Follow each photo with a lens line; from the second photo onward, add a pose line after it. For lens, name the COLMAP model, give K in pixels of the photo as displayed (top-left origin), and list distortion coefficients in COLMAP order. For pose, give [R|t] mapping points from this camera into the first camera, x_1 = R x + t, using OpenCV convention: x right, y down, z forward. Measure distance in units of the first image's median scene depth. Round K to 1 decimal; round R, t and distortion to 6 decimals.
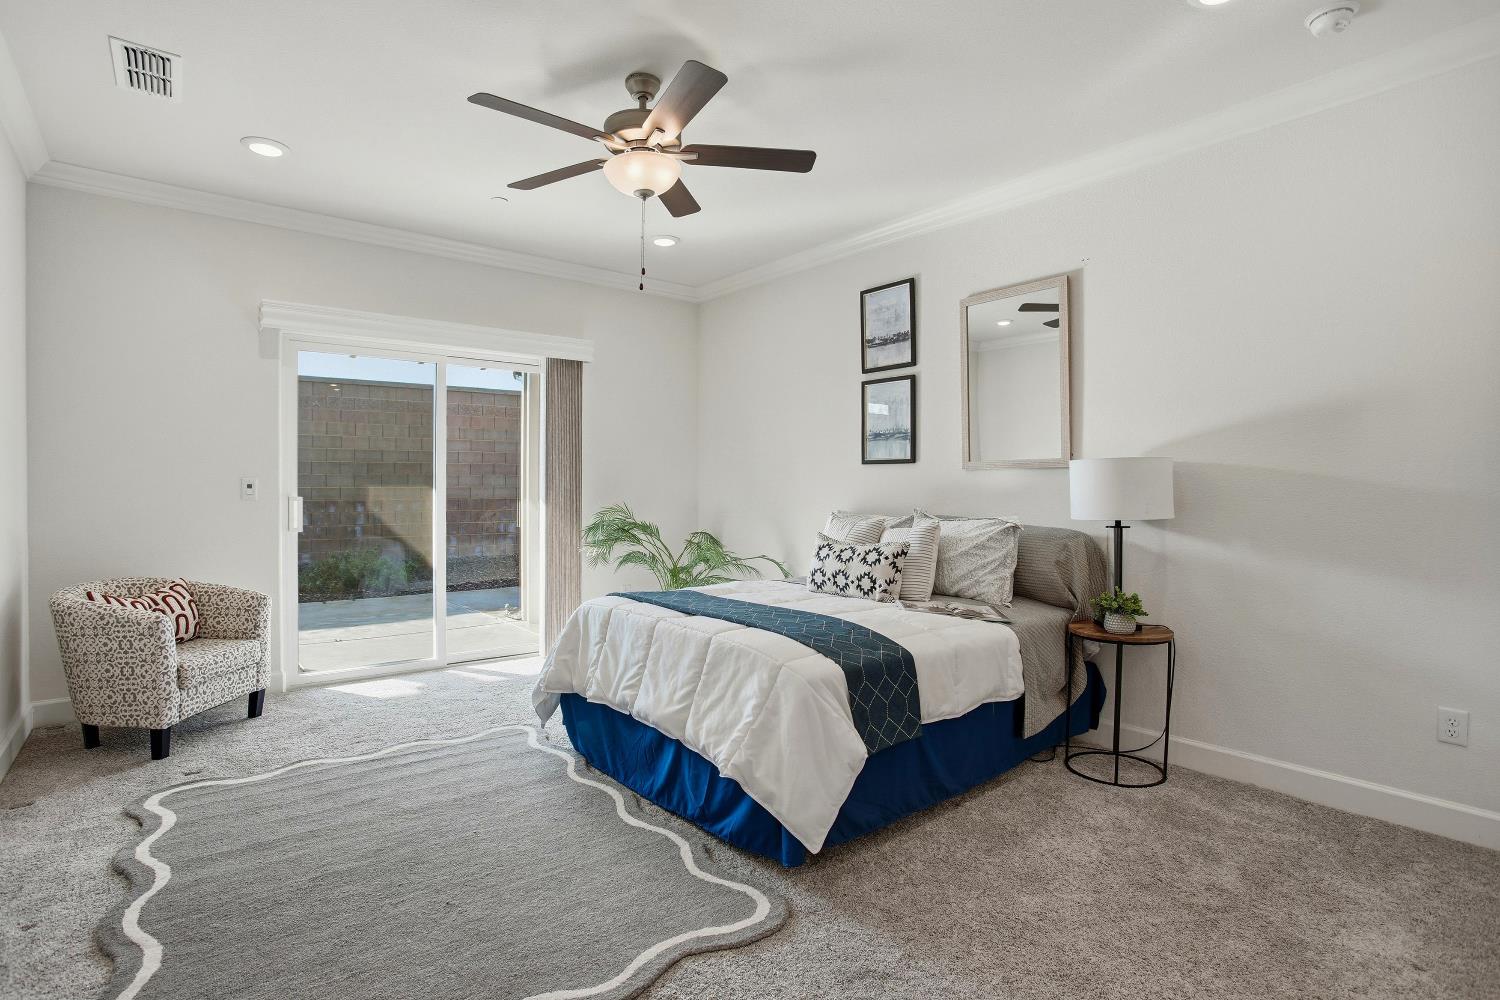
lens RADIAL K [[750.4, 0, 746.8], [0, 750.4, 493.5], [0, 0, 1]] dist [-0.075521, 0.030921]
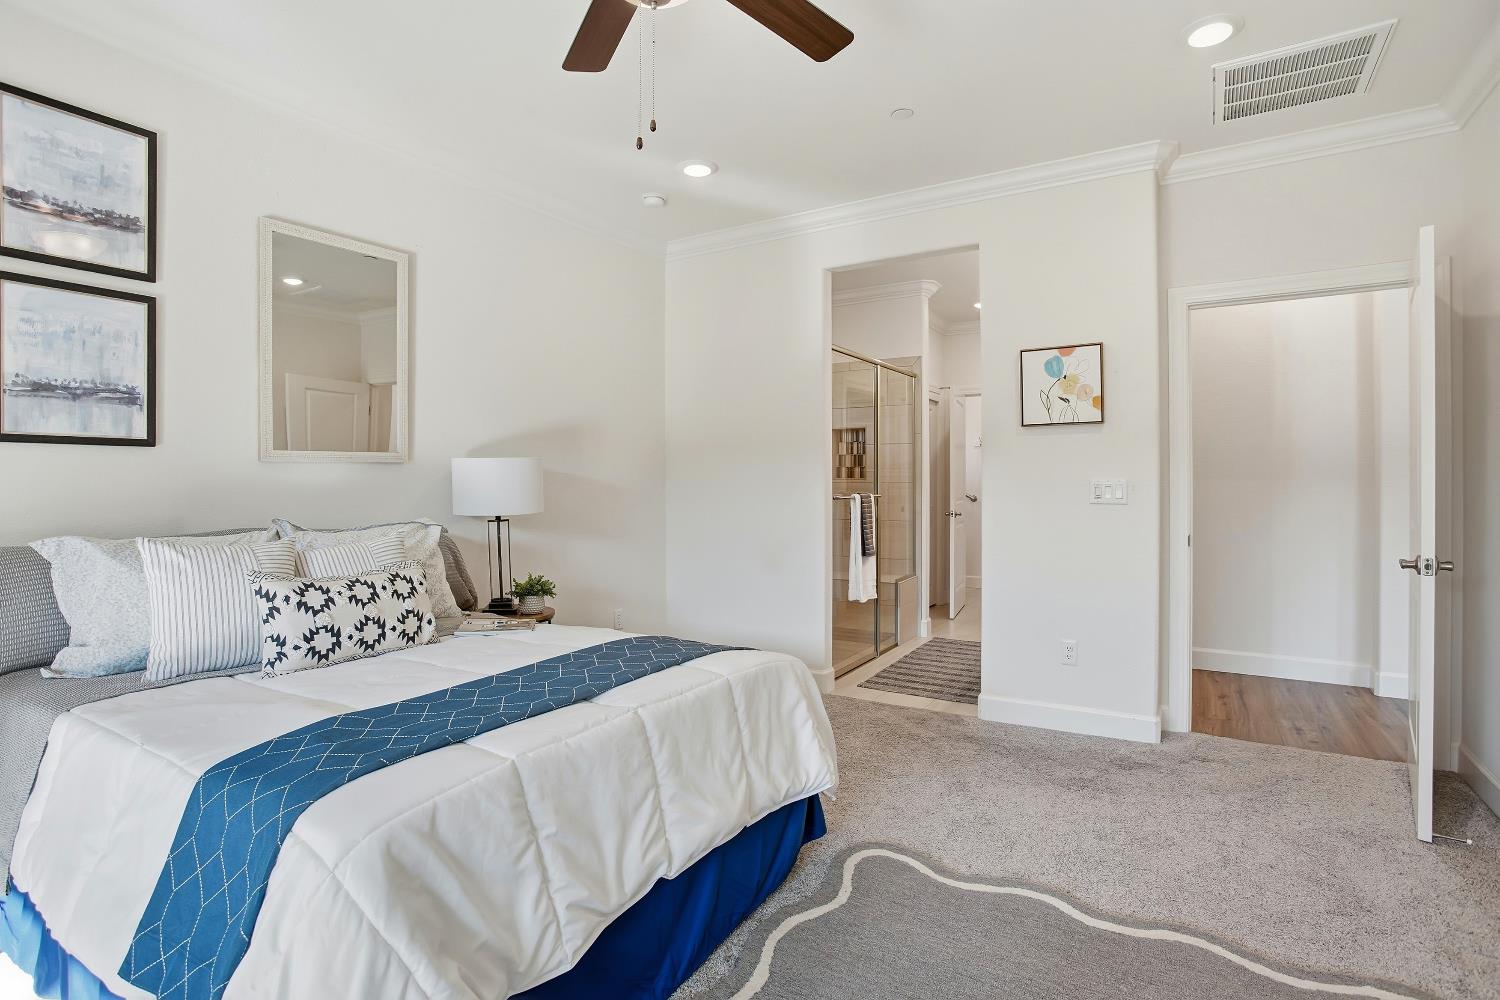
lens RADIAL K [[739.7, 0, 749.3], [0, 739.7, 477.0], [0, 0, 1]] dist [-0.003684, -0.000730]
pose [[-0.331868, -0.005824, 0.943308, -0.500100], [0.003669, 0.999965, 0.007464, -0.019973], [-0.943319, 0.005938, -0.331835, 0.772143]]
